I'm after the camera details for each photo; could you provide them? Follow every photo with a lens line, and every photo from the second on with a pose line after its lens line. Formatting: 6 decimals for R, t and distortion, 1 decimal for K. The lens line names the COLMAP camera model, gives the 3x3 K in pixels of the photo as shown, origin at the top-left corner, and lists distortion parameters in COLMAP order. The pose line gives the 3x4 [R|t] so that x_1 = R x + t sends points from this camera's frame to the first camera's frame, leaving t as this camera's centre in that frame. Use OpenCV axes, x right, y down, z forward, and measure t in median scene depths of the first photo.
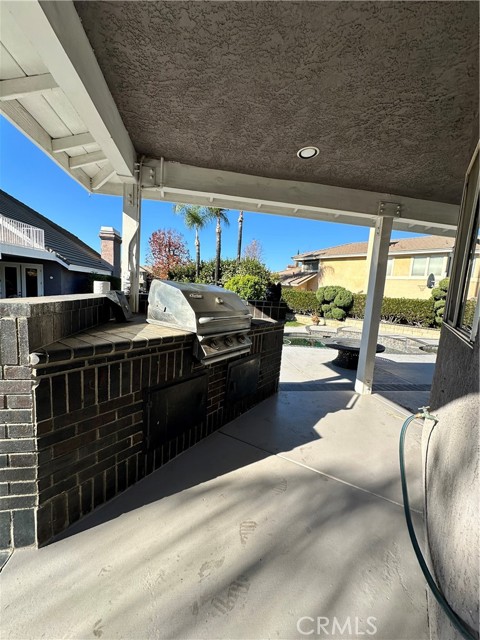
lens RADIAL K [[253.3, 0, 240.0], [0, 253.3, 320.0], [0, 0, 1]] dist [-0.009929, -0.000110]
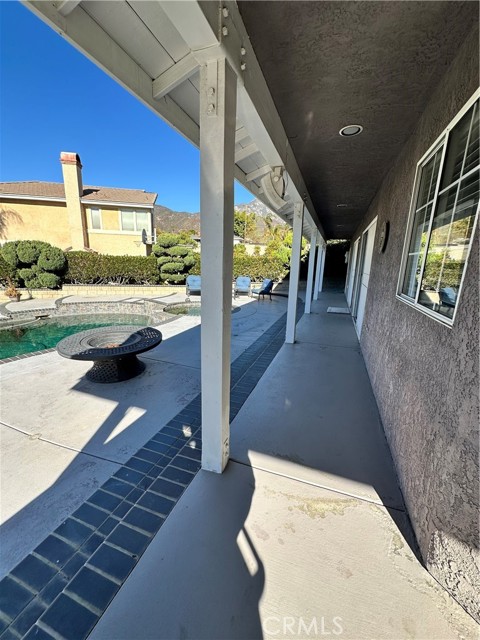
lens RADIAL K [[253.3, 0, 240.0], [0, 253.3, 320.0], [0, 0, 1]] dist [-0.009929, -0.000110]
pose [[0.501321, -0.245395, 0.829734, 0.035755], [0.100994, 0.968981, 0.225557, -0.022679], [-0.859347, -0.029278, 0.510554, 0.157920]]
